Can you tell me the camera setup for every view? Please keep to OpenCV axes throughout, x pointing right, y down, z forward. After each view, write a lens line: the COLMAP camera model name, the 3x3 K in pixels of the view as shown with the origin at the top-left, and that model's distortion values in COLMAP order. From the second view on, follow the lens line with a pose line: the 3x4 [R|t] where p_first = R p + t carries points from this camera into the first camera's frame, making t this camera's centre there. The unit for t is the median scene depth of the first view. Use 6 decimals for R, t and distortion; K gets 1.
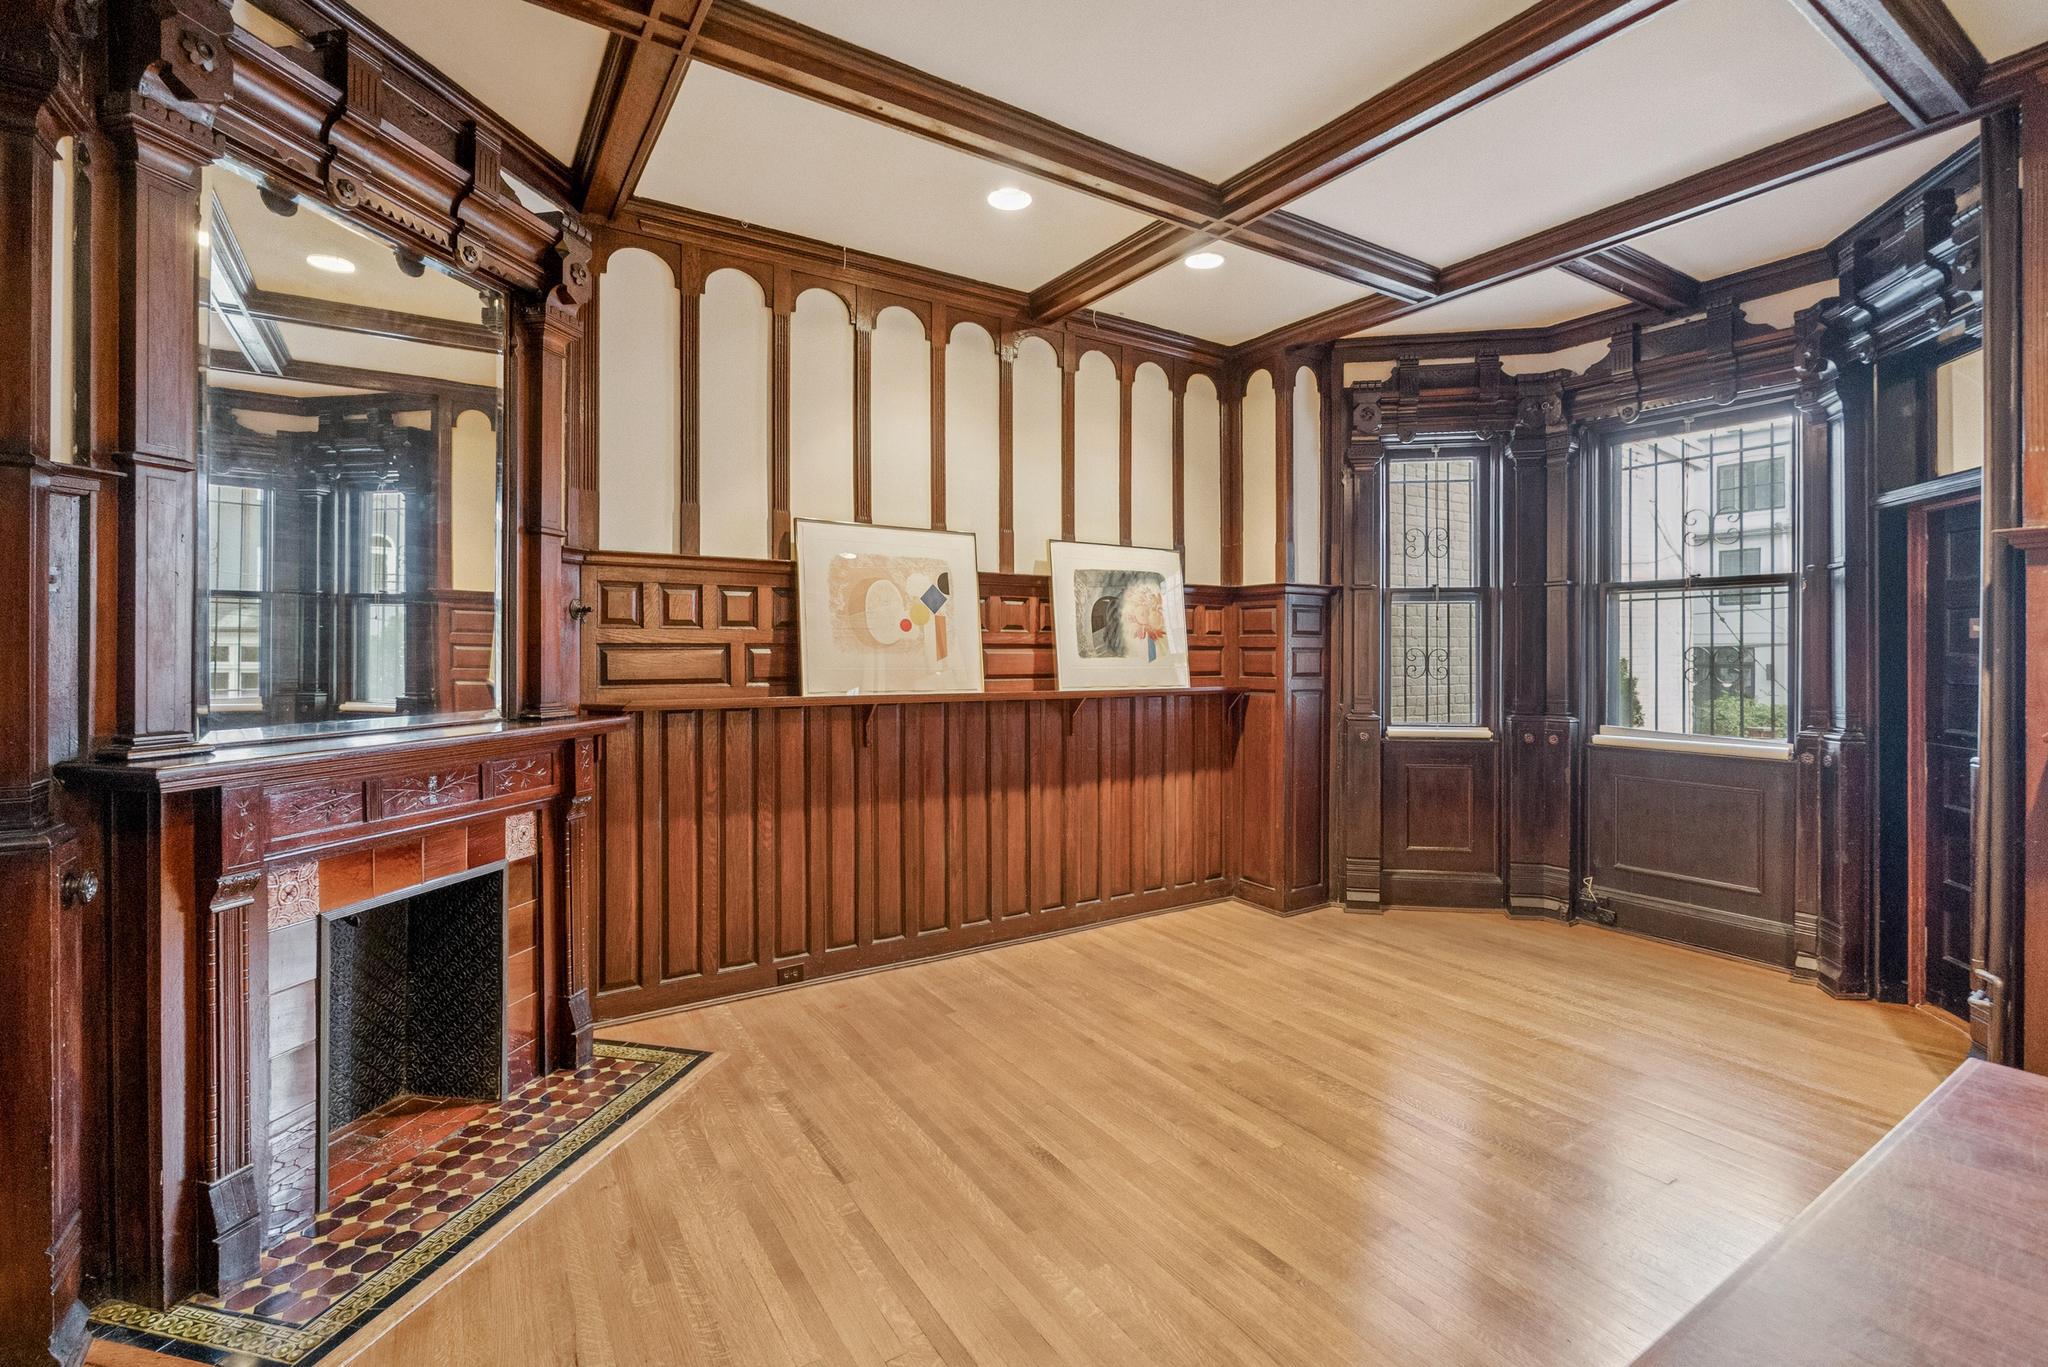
lens RADIAL K [[919.0, 0, 1024.4], [0, 919.0, 669.3], [0, 0, 1]] dist [-0.002794, -0.000408]
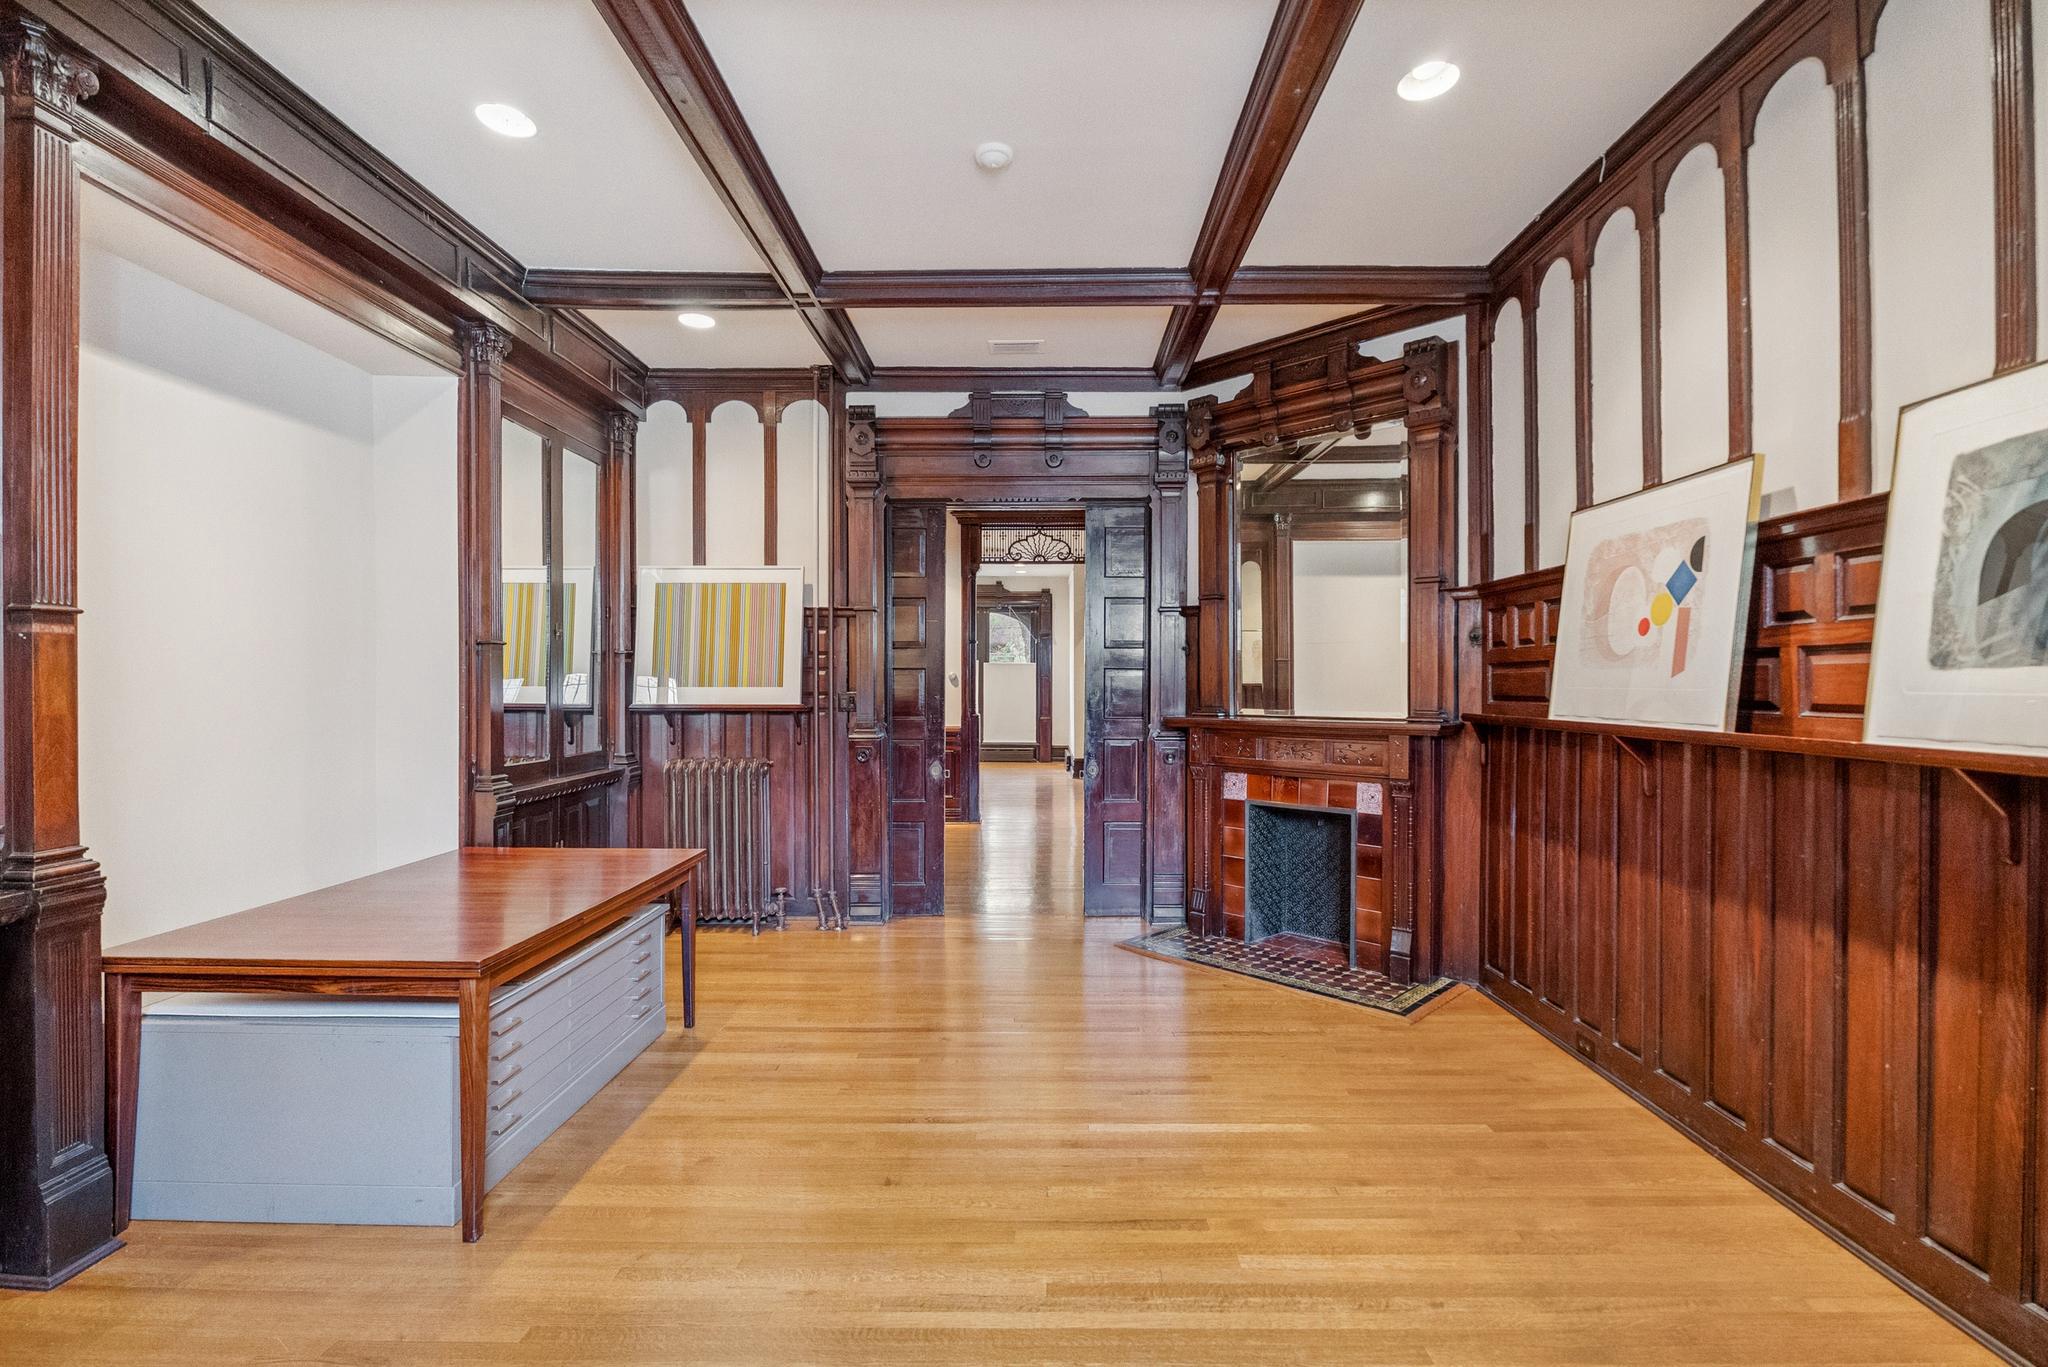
lens RADIAL K [[919.0, 0, 1029.4], [0, 919.0, 682.8], [0, 0, 1]] dist [-0.002794, -0.000408]
pose [[-0.555640, -0.003055, -0.831417, 0.733431], [-0.014759, 0.999872, 0.006190, -0.002689], [0.831292, 0.015710, -0.555614, 1.025930]]
